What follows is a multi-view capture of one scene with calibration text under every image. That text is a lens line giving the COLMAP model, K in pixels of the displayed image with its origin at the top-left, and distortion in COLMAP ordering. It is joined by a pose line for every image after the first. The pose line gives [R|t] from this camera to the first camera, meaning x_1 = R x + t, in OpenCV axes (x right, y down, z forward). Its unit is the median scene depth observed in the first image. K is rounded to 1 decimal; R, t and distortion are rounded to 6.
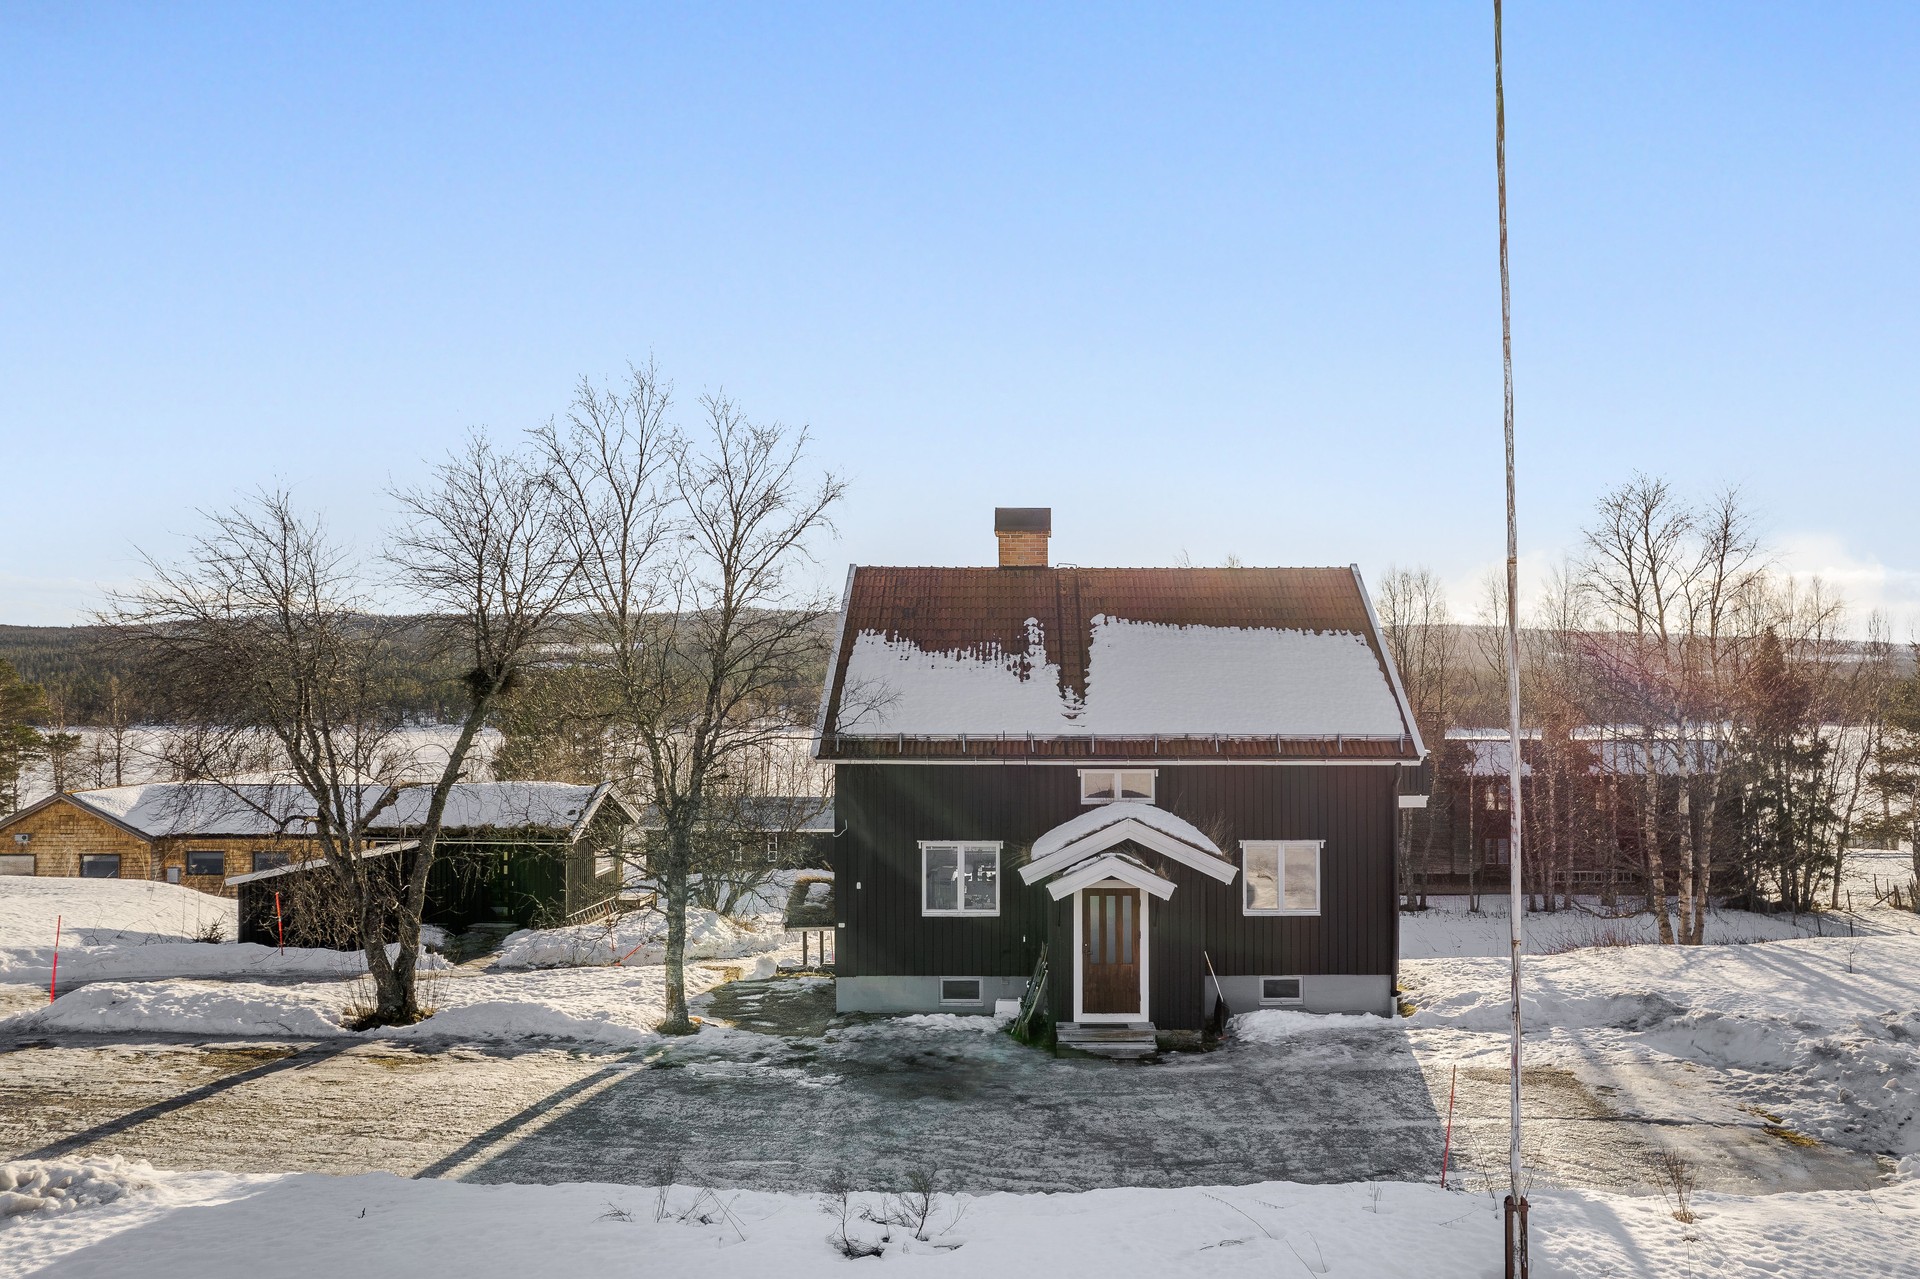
lens RADIAL K [[1256.1, 0, 960.0], [0, 1256.1, 639.5], [0, 0, 1]] dist [-0.016551, 0.000717]
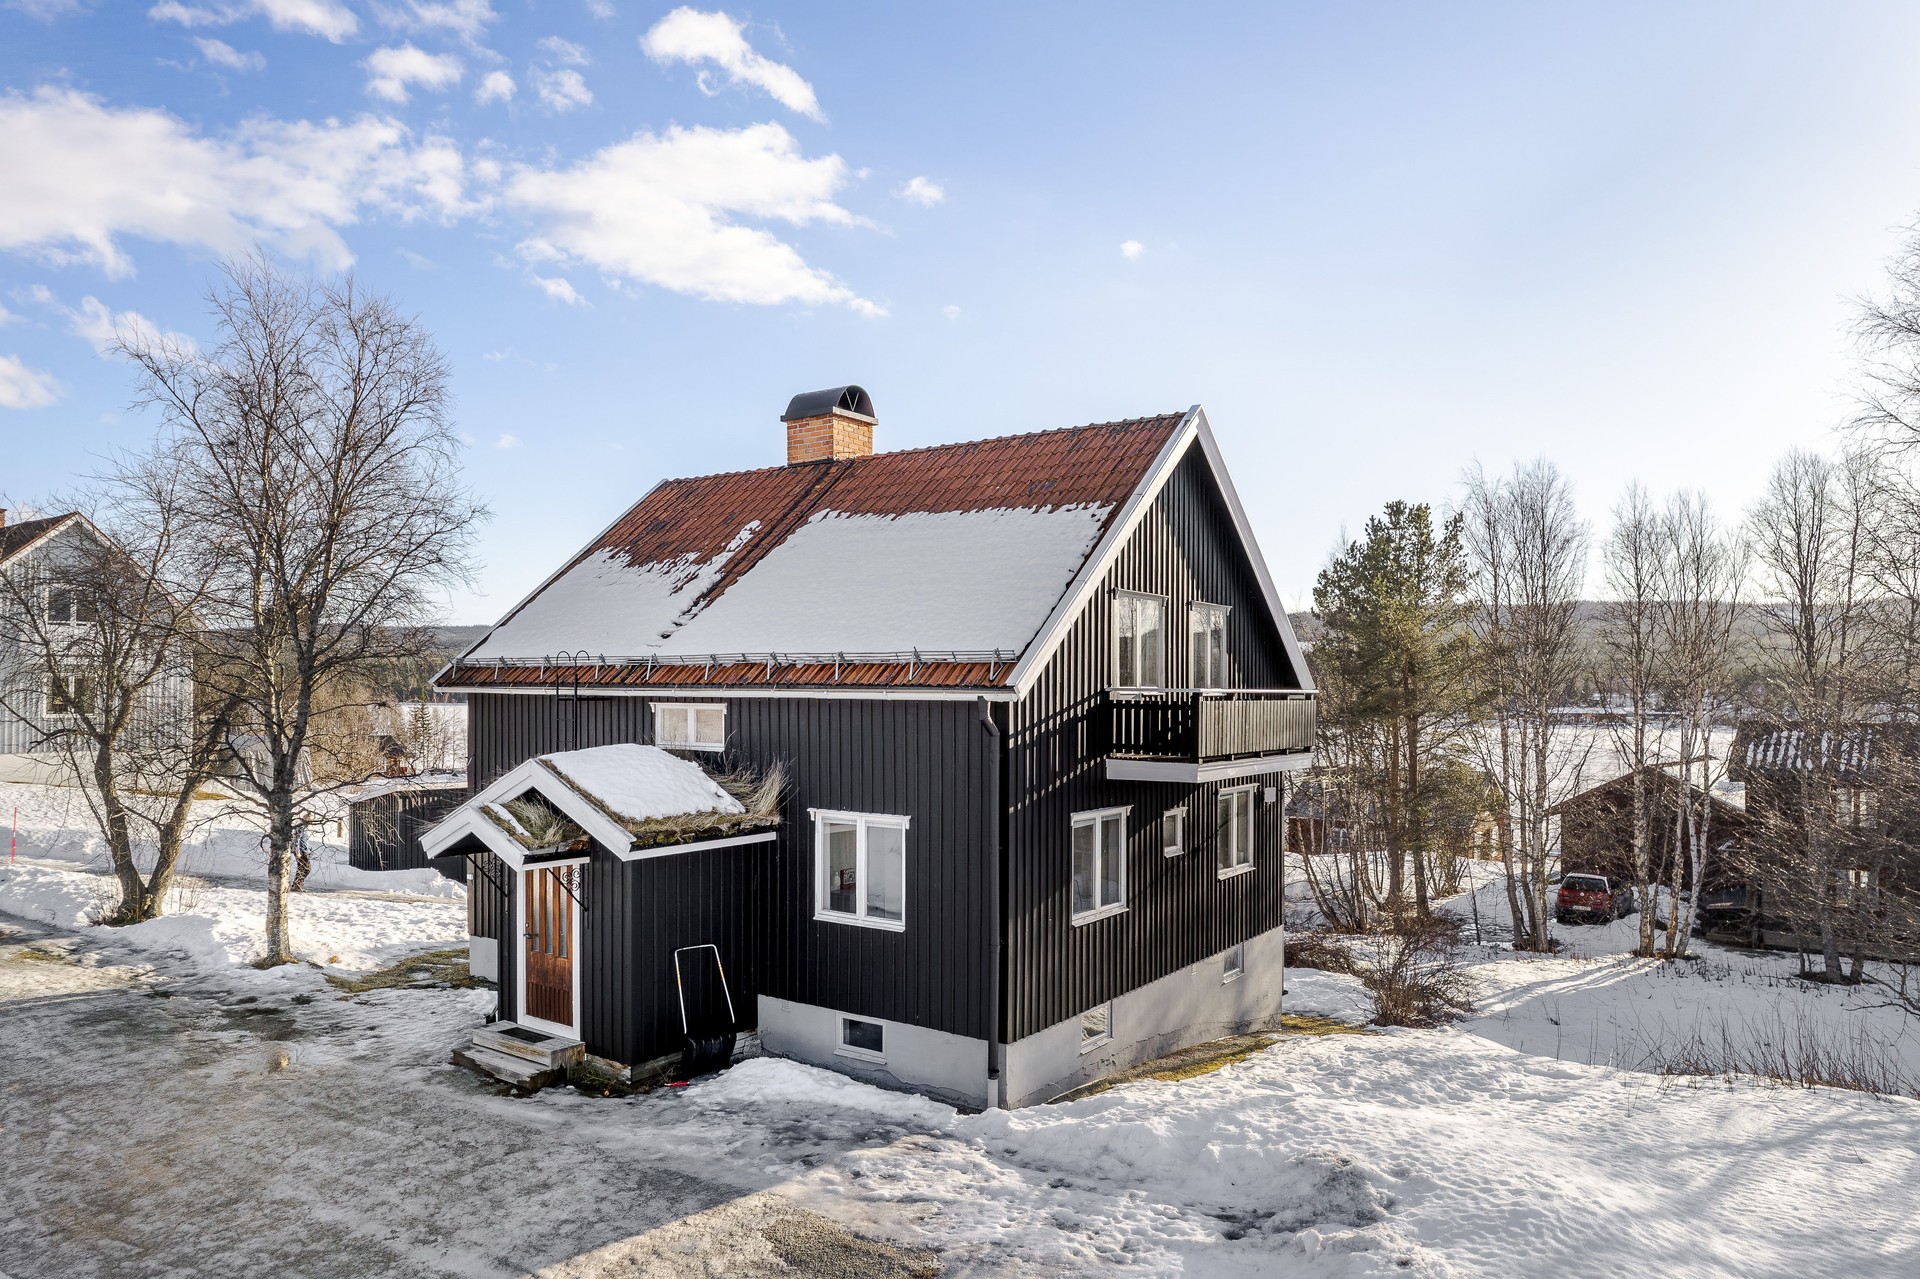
lens RADIAL K [[1187.5, 0, 960.0], [0, 1187.5, 639.5], [0, 0, 1]] dist [0.000982, 0.000714]
pose [[0.815686, -0.019198, -0.578177, 0.736914], [0.021514, 0.999765, -0.002845, 0.077843], [0.578095, -0.010118, 0.815907, 0.565601]]
